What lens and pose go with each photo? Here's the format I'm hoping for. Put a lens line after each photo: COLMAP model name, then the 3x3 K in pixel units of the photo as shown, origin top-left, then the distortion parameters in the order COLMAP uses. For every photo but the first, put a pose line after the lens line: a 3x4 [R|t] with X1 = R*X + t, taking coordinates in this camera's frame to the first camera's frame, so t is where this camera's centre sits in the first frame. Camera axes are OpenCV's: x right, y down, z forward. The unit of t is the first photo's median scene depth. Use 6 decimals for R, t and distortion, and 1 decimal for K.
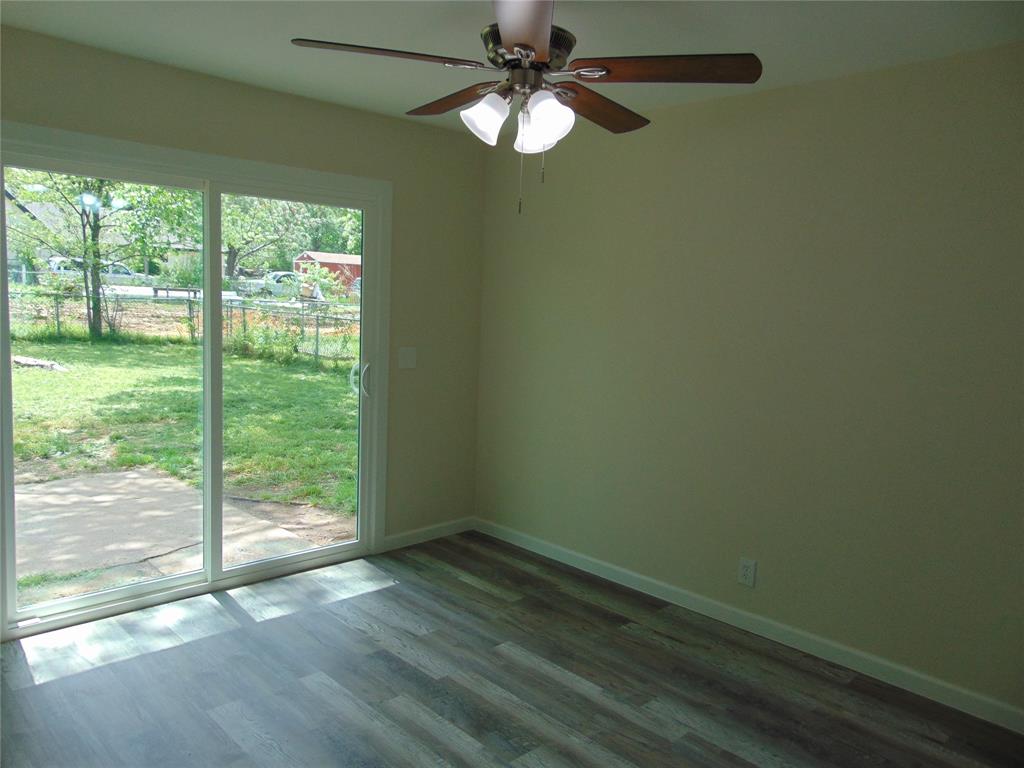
lens RADIAL K [[769.1, 0, 510.8], [0, 769.1, 374.1], [0, 0, 1]] dist [-0.023964, 0.060860]
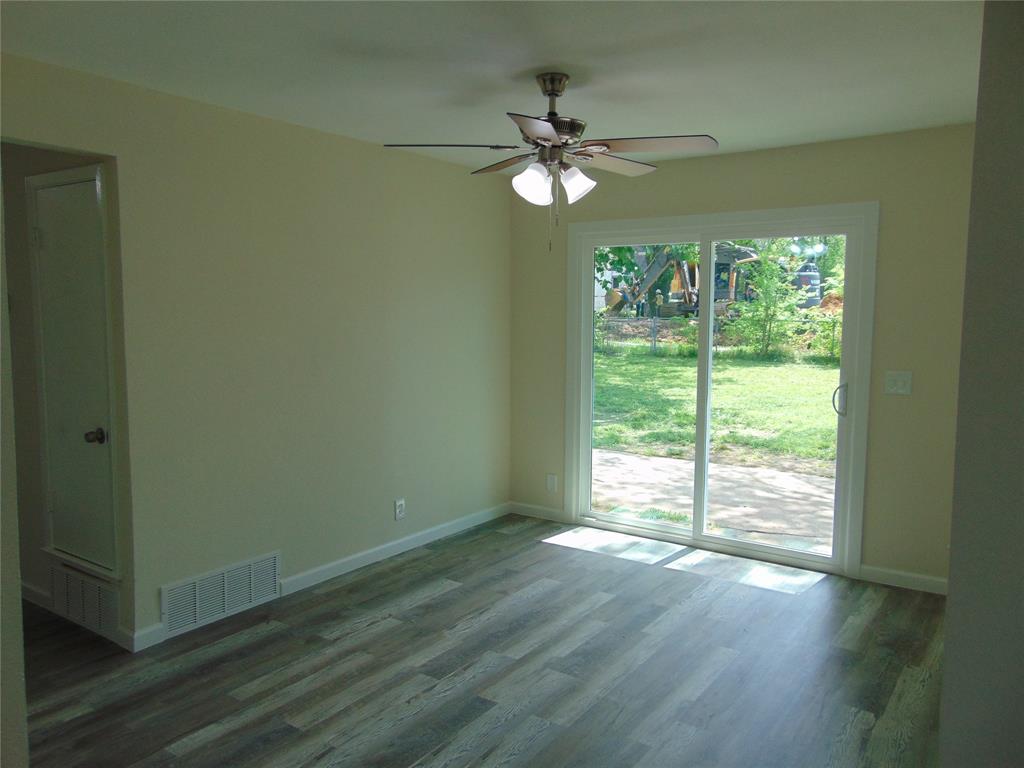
lens RADIAL K [[769.1, 0, 514.6], [0, 769.1, 389.1], [0, 0, 1]] dist [-0.023964, 0.060860]
pose [[0.179576, 0.060333, -0.981892, 0.800560], [-0.091422, 0.994822, 0.044408, -0.013671], [0.979487, 0.081792, 0.184162, 0.426411]]
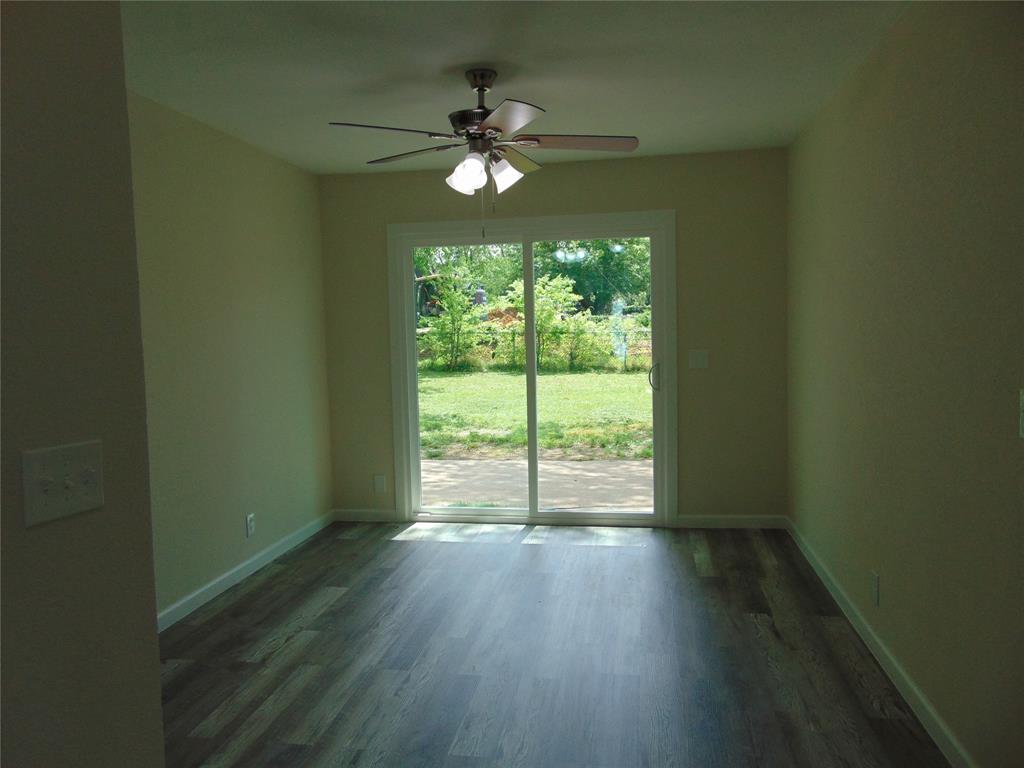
lens RADIAL K [[769.1, 0, 520.3], [0, 769.1, 386.1], [0, 0, 1]] dist [-0.023964, 0.060860]
pose [[0.591134, 0.005548, -0.806554, 0.715966], [-0.029902, 0.999440, -0.015041, 0.049922], [0.806019, 0.033009, 0.590969, 0.137911]]
